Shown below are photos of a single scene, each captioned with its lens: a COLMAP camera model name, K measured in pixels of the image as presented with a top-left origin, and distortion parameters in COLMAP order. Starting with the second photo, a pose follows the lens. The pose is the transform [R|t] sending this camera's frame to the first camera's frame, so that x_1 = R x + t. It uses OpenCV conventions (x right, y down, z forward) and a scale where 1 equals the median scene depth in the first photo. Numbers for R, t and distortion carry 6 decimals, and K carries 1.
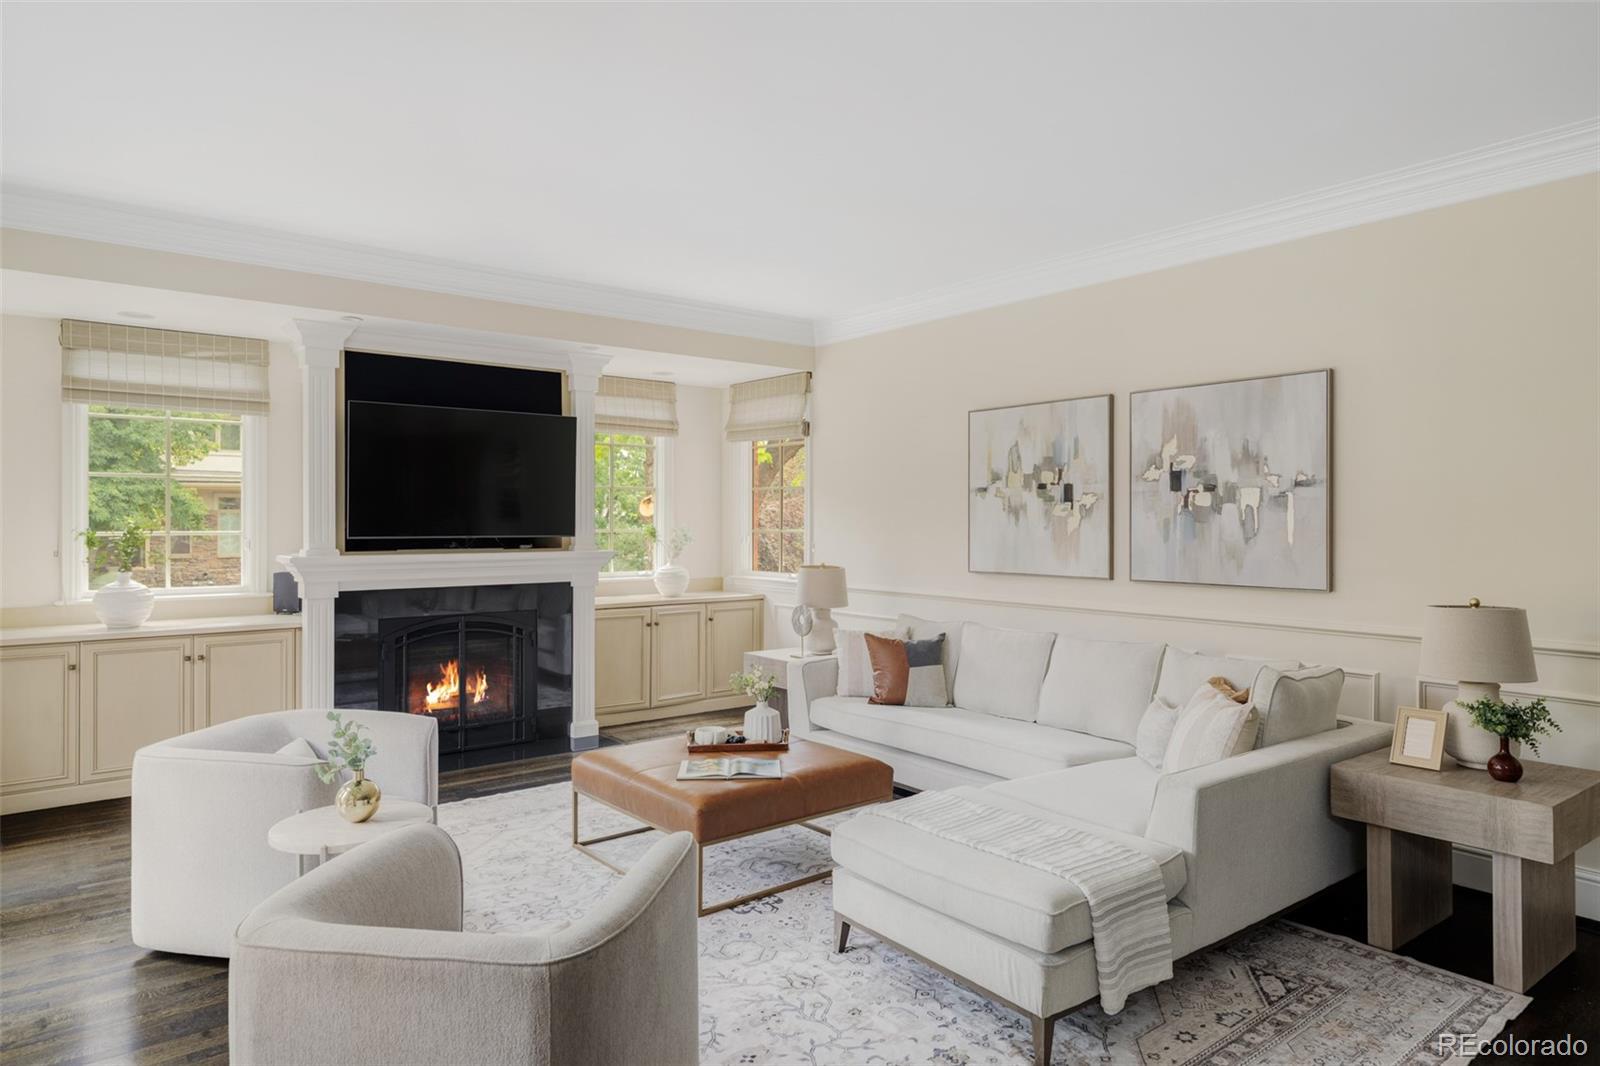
lens RADIAL K [[969.0, 0, 803.6], [0, 969.0, 527.4], [0, 0, 1]] dist [0.003768, 0.005185]
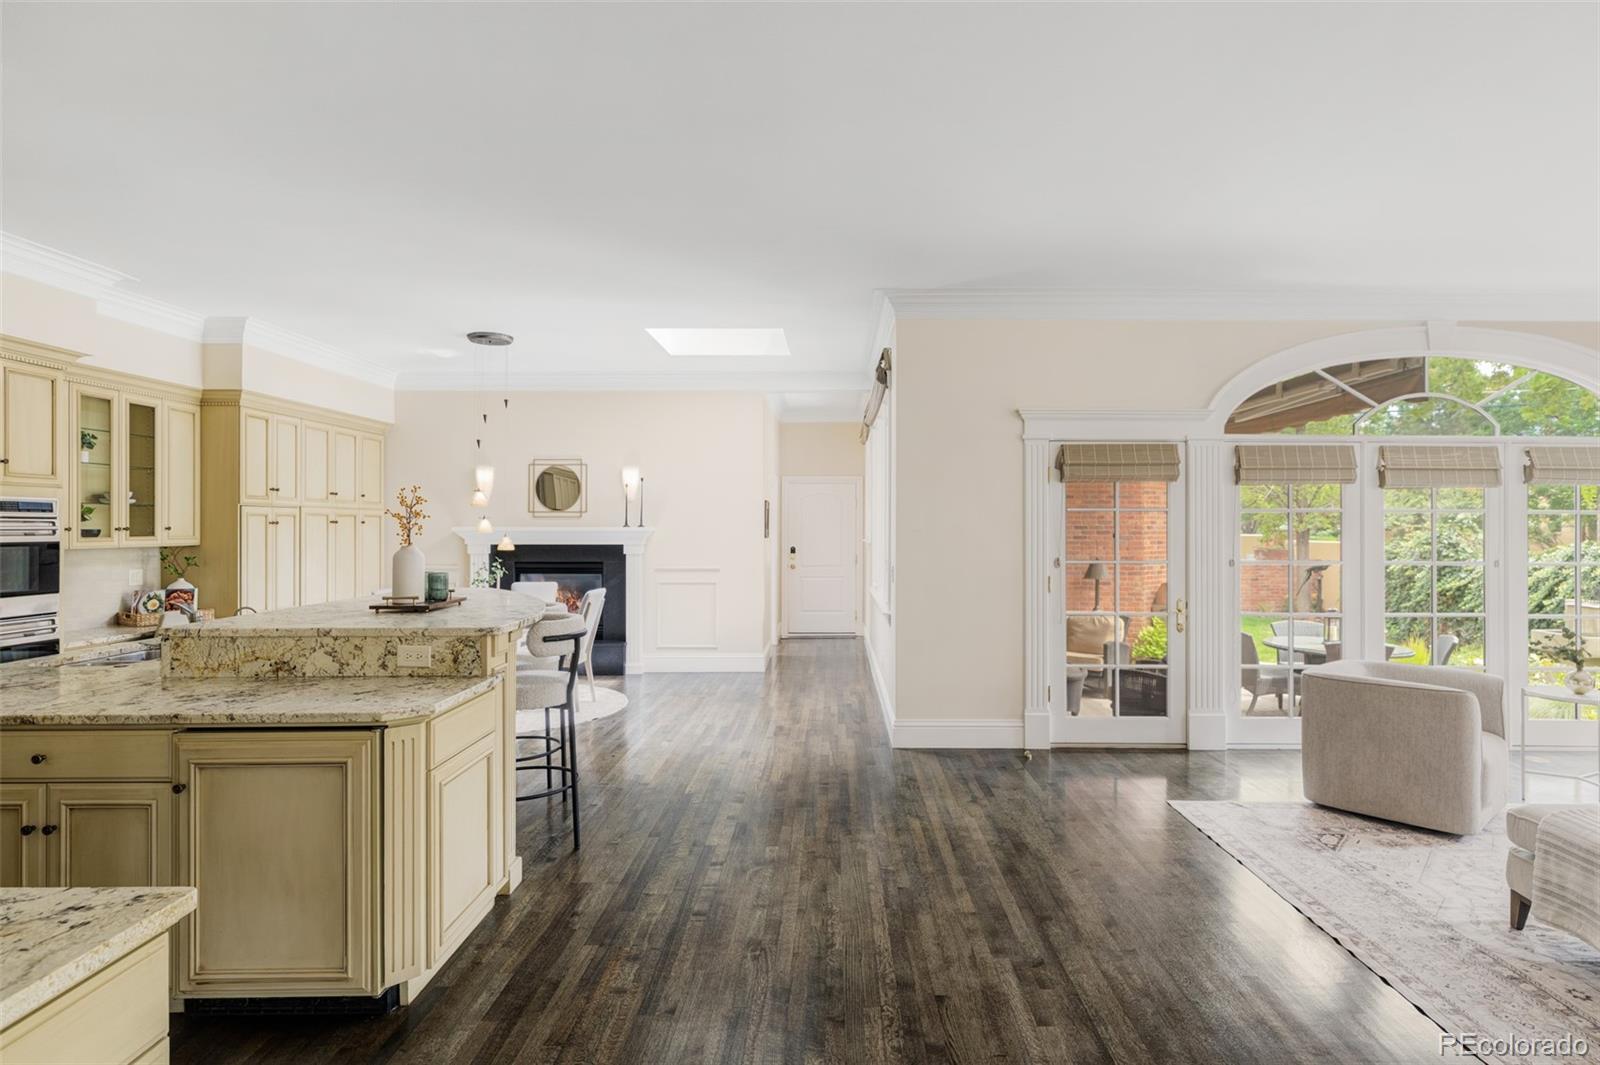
lens RADIAL K [[895.6, 0, 850.2], [0, 895.6, 522.0], [0, 0, 1]] dist [0.003334, 0.001670]
pose [[-0.604355, -0.005957, -0.796693, 0.869772], [-0.012010, 0.999927, 0.001634, 0.003418], [0.796625, 0.010556, -0.604382, 0.492612]]
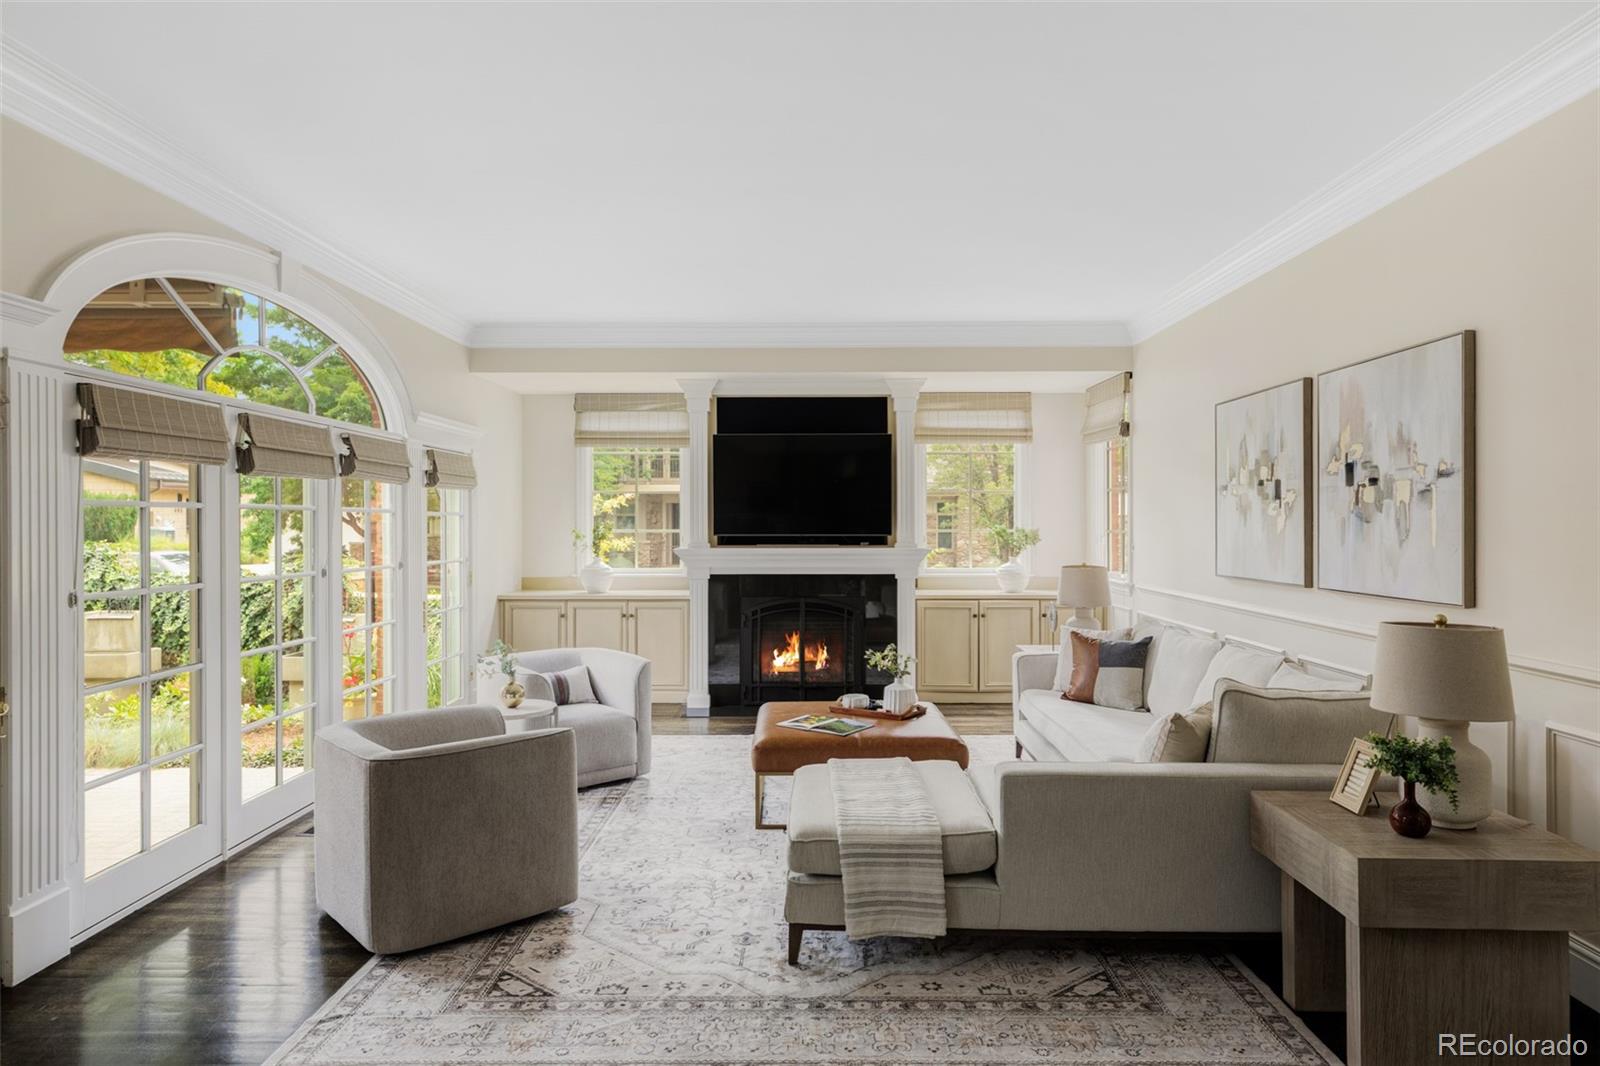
lens RADIAL K [[969.0, 0, 802.9], [0, 969.0, 520.5], [0, 0, 1]] dist [0.003768, 0.005185]
pose [[0.779049, -0.004036, -0.626950, 0.503282], [-0.001810, 0.999961, -0.008686, 0.001721], [0.626960, 0.007902, 0.779011, 0.021859]]
